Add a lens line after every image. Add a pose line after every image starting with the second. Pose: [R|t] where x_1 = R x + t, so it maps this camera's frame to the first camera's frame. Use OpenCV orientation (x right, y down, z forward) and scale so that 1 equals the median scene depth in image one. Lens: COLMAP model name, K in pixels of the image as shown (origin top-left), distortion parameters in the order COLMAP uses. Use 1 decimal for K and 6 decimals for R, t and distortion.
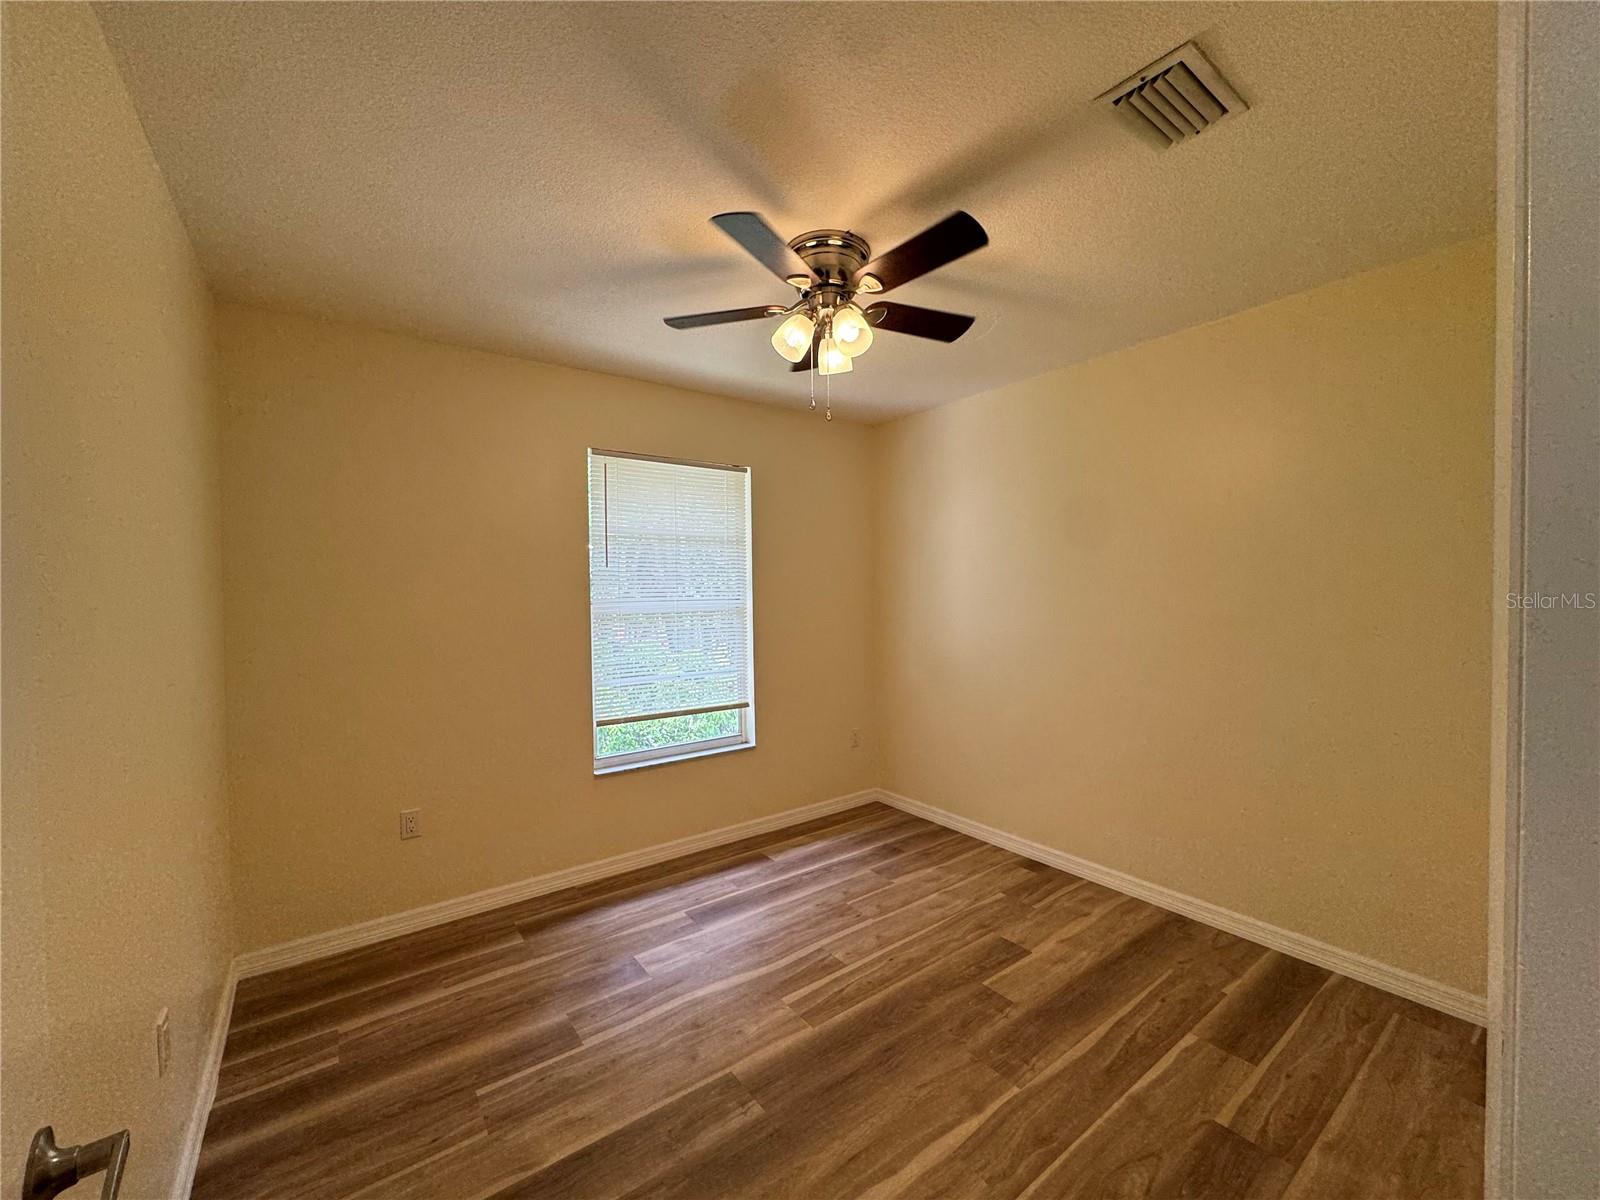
lens RADIAL K [[637.3, 0, 805.2], [0, 637.3, 605.1], [0, 0, 1]] dist [-0.000719, -0.001026]
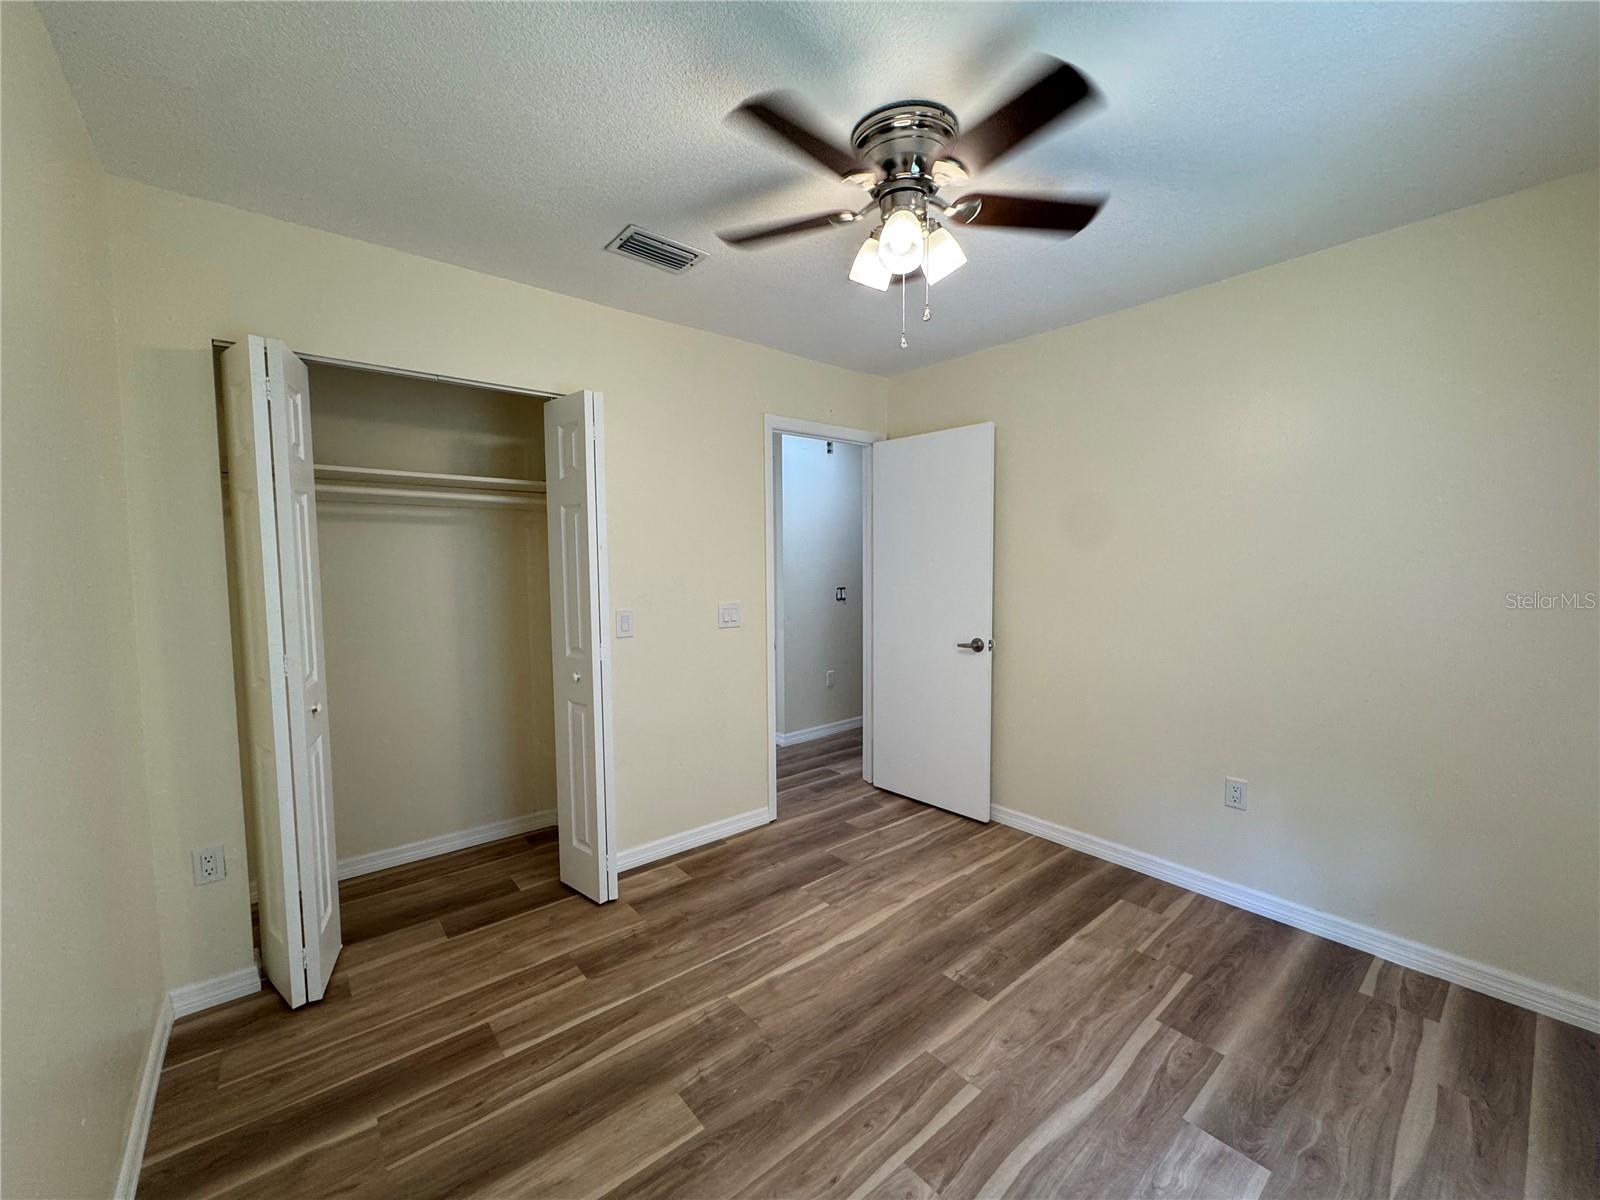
lens RADIAL K [[637.3, 0, 800.9], [0, 637.3, 604.0], [0, 0, 1]] dist [-0.000719, -0.001026]
pose [[-0.998577, 0.020991, -0.049031, 0.224139], [0.016238, 0.995306, 0.095411, -0.040361], [0.050804, 0.094479, -0.994230, 1.876680]]
